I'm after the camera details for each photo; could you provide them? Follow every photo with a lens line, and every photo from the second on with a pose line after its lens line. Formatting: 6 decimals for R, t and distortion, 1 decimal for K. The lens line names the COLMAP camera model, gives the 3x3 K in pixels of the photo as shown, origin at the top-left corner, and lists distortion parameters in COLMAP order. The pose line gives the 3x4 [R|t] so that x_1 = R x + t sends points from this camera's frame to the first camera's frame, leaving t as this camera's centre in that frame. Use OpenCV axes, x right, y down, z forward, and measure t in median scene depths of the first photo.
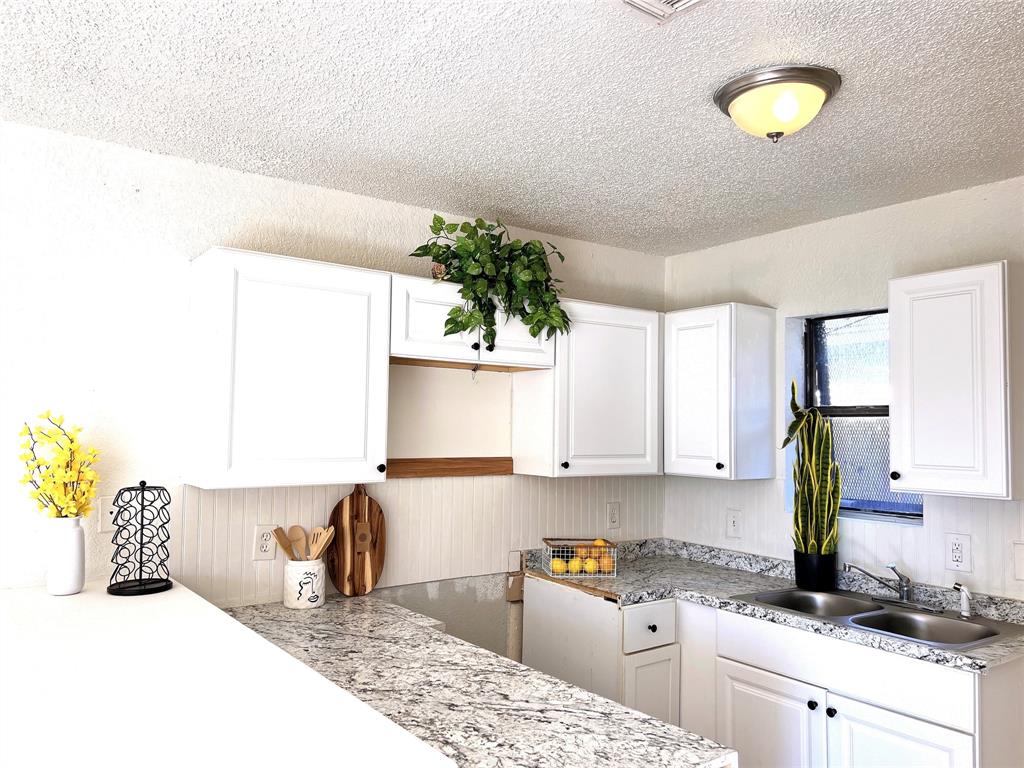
lens RADIAL K [[772.3, 0, 512.0], [0, 772.3, 384.0], [0, 0, 1]] dist [0.076182, -0.118802]
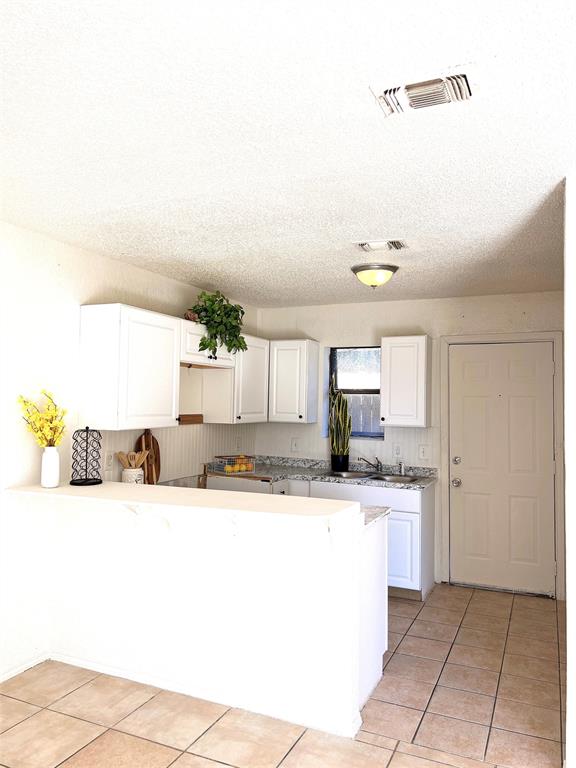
lens RADIAL K [[579.2, 0, 286.6], [0, 579.2, 387.8], [0, 0, 1]] dist [0.076182, -0.118802]
pose [[0.864884, 0.013319, 0.501795, -0.588248], [-0.035195, 0.998797, 0.034150, -0.027180], [-0.500737, -0.047197, 0.864312, -0.353526]]
